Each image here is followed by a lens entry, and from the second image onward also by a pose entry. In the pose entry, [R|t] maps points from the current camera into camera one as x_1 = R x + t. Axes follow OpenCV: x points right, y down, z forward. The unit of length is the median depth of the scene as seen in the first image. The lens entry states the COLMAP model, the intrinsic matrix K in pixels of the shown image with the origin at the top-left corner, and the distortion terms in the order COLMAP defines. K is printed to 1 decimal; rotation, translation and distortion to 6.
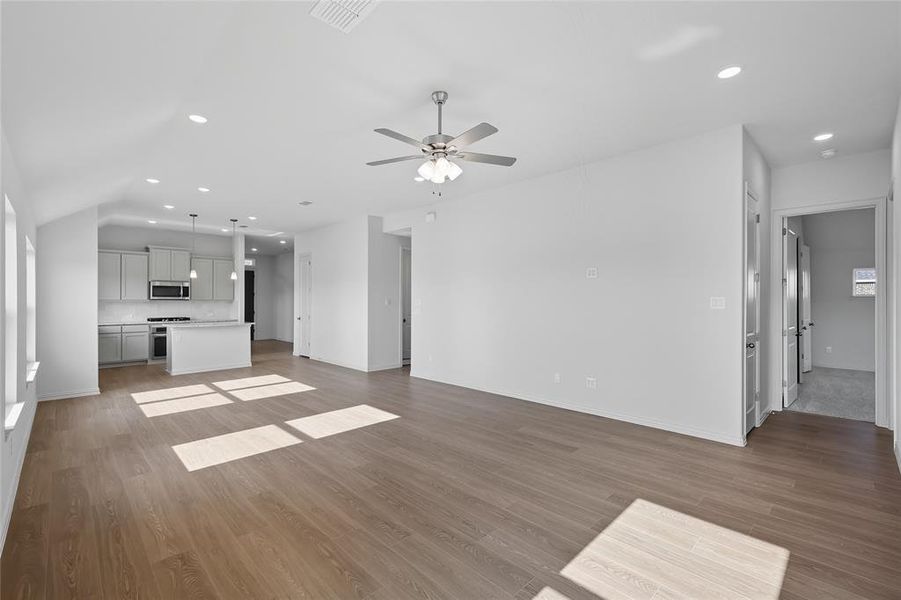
lens RADIAL K [[393.2, 0, 450.5], [0, 393.2, 300.5], [0, 0, 1]] dist [-0.001883, 0.000223]
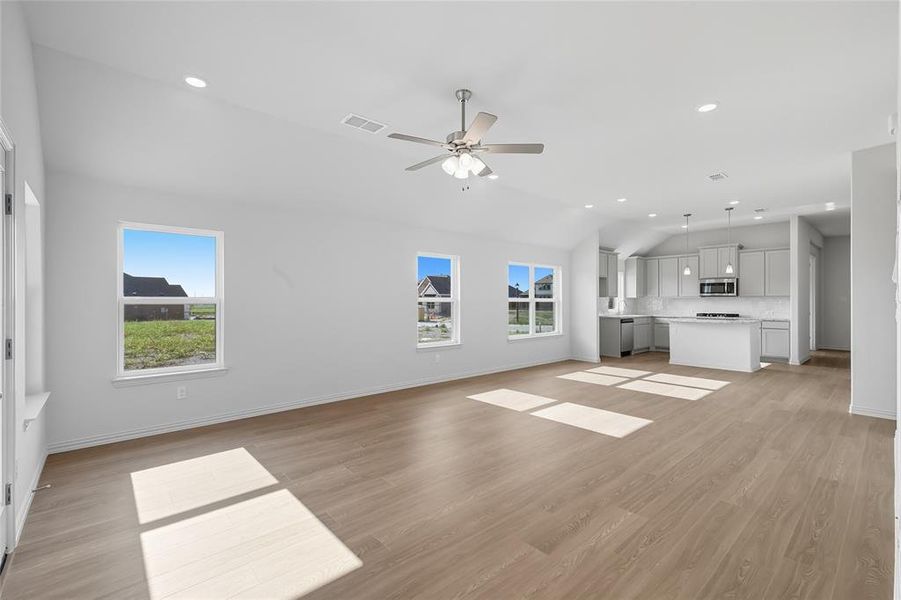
lens RADIAL K [[393.2, 0, 452.8], [0, 393.2, 295.7], [0, 0, 1]] dist [-0.001883, 0.000223]
pose [[-0.043898, -0.009087, -0.998995, 0.355485], [-0.002220, 0.999957, -0.008998, 0.007348], [0.999034, 0.001822, -0.043916, 0.358173]]
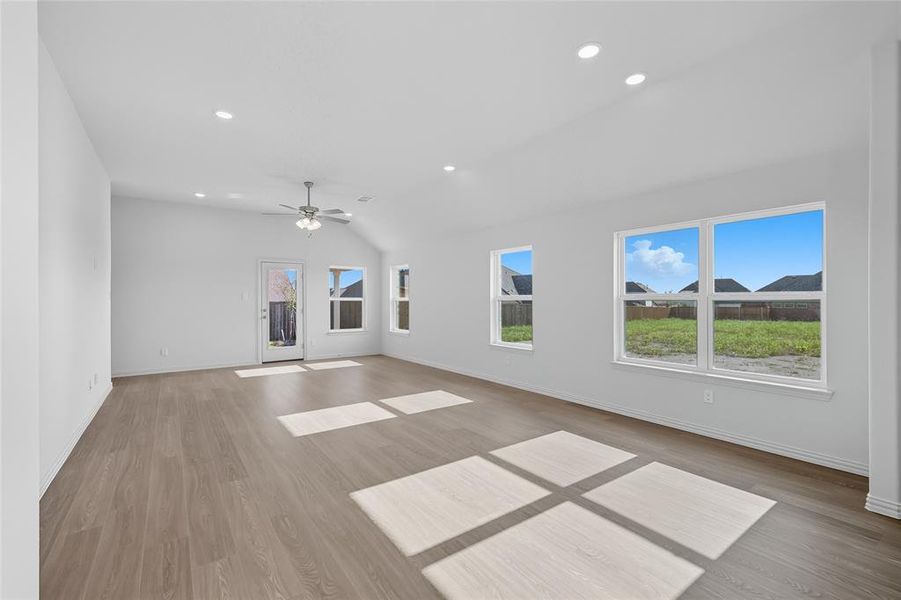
lens RADIAL K [[393.2, 0, 448.2], [0, 393.2, 305.0], [0, 0, 1]] dist [-0.001883, 0.000223]
pose [[-0.988703, 0.004863, 0.149812, -0.353232], [0.005239, 0.999984, 0.002115, 0.016451], [-0.149799, 0.002876, -0.988712, 0.977398]]
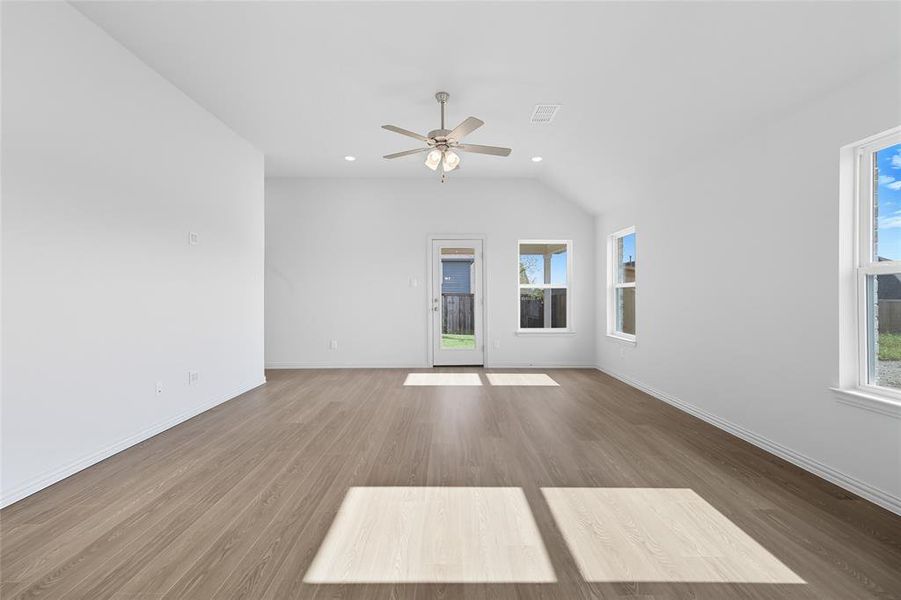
lens RADIAL K [[393.2, 0, 454.0], [0, 393.2, 295.2], [0, 0, 1]] dist [-0.001883, 0.000223]
pose [[-0.727757, 0.005212, 0.685815, -0.314876], [-0.003731, 0.999926, -0.011559, 0.026997], [-0.685825, -0.010971, -0.727684, 0.652084]]
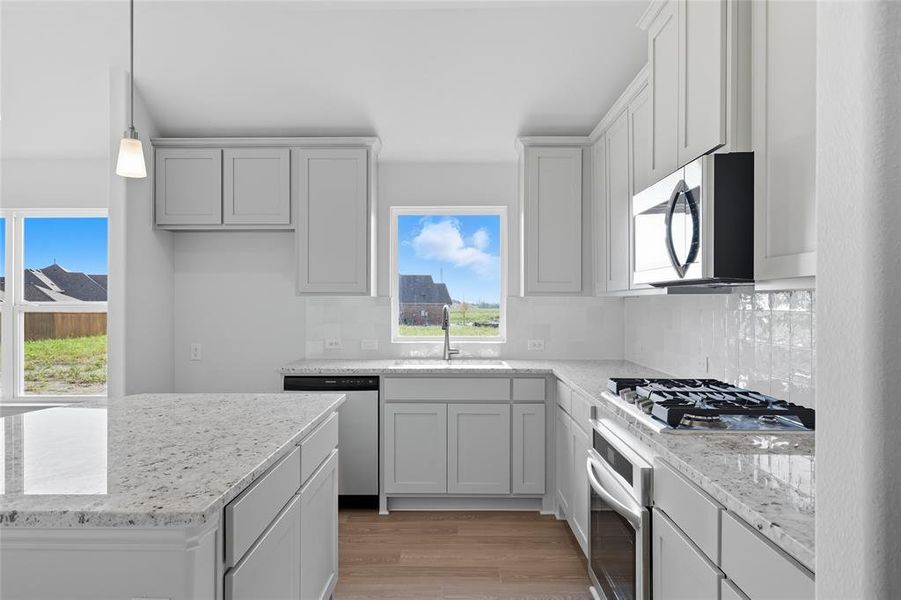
lens RADIAL K [[573.7, 0, 453.1], [0, 573.7, 300.7], [0, 0, 1]] dist [0.005851, 0.003098]
pose [[-0.702347, 0.006991, -0.711800, -0.476452], [0.008181, 0.999965, 0.001748, 0.004912], [0.711788, -0.004596, -0.702380, 1.118876]]
